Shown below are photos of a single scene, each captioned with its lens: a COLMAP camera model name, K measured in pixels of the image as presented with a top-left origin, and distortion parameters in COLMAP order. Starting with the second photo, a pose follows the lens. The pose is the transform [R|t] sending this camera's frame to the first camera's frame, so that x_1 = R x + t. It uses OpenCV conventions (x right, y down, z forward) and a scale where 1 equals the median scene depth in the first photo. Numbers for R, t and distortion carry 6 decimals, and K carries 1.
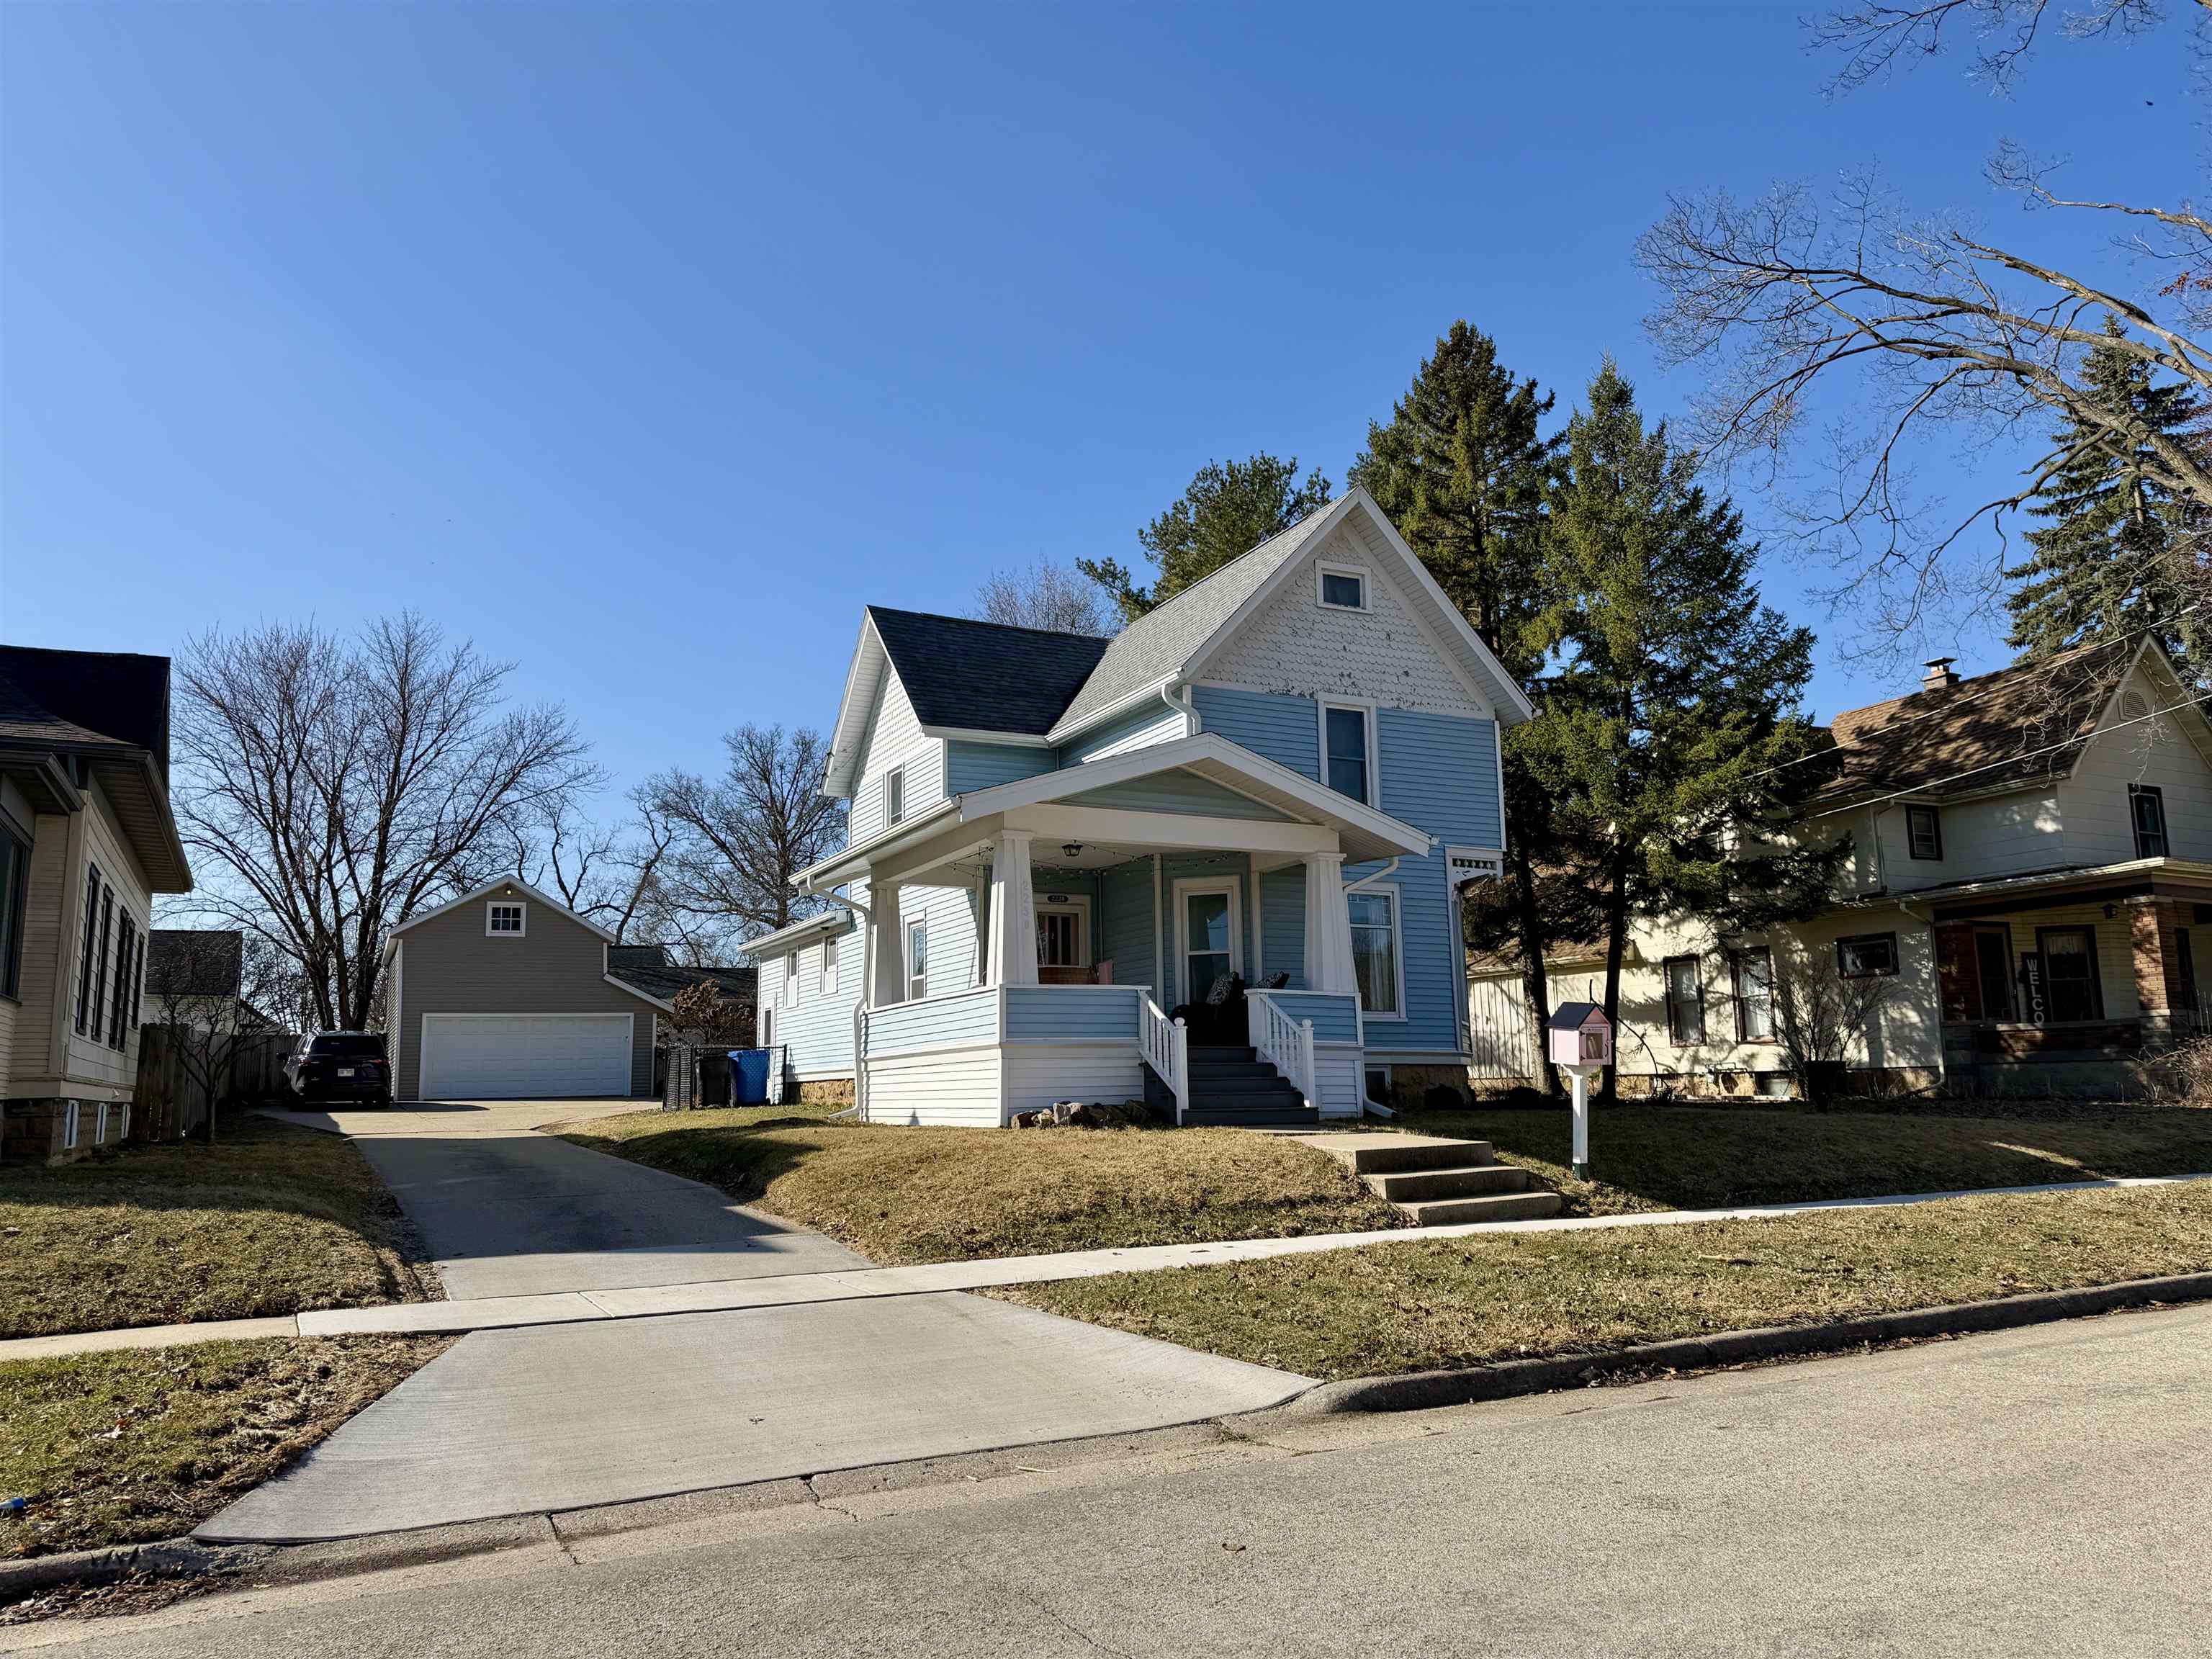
lens RADIAL K [[1543.9, 0, 1106.0], [0, 1543.9, 829.5], [0, 0, 1]] dist [0.034893, -0.001333]
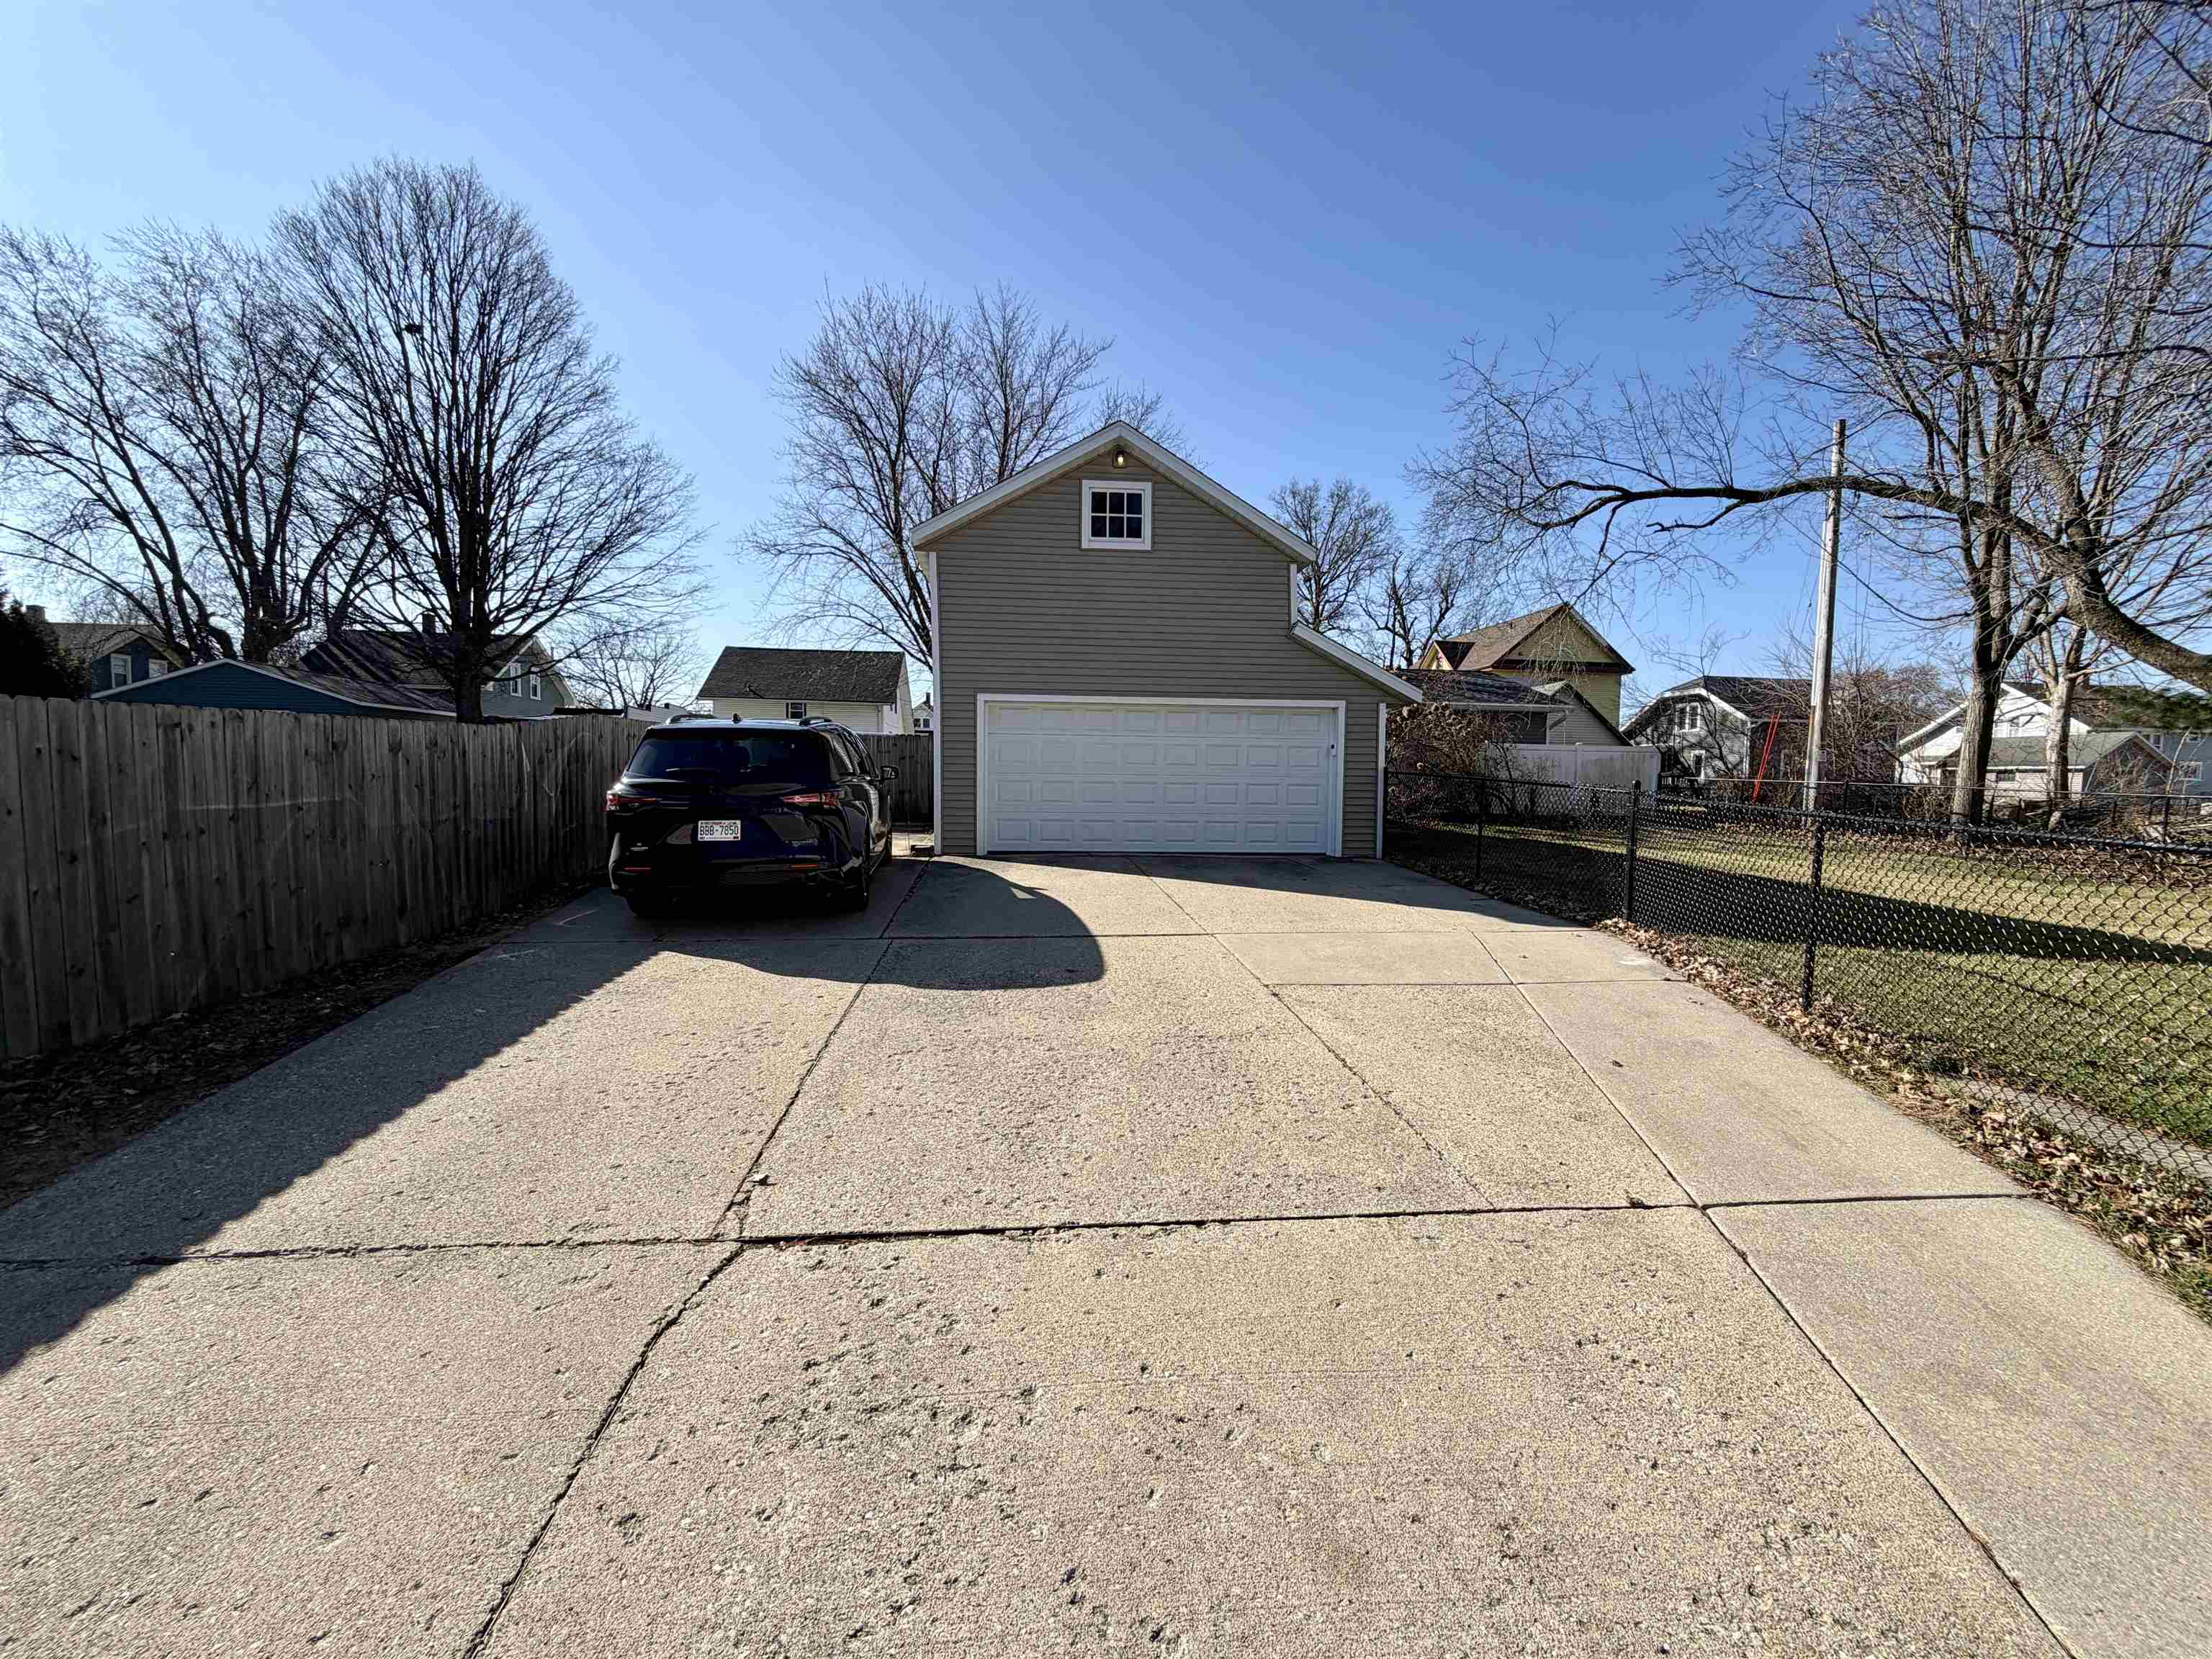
lens RADIAL K [[879.5, 0, 1098.6], [0, 879.5, 829.3], [0, 0, 1]] dist [0.000184, -0.000892]
pose [[0.932172, 0.052194, -0.358234, -0.280461], [0.029472, 0.975326, 0.218793, 0.095412], [0.360814, -0.214511, 0.907633, 0.705959]]
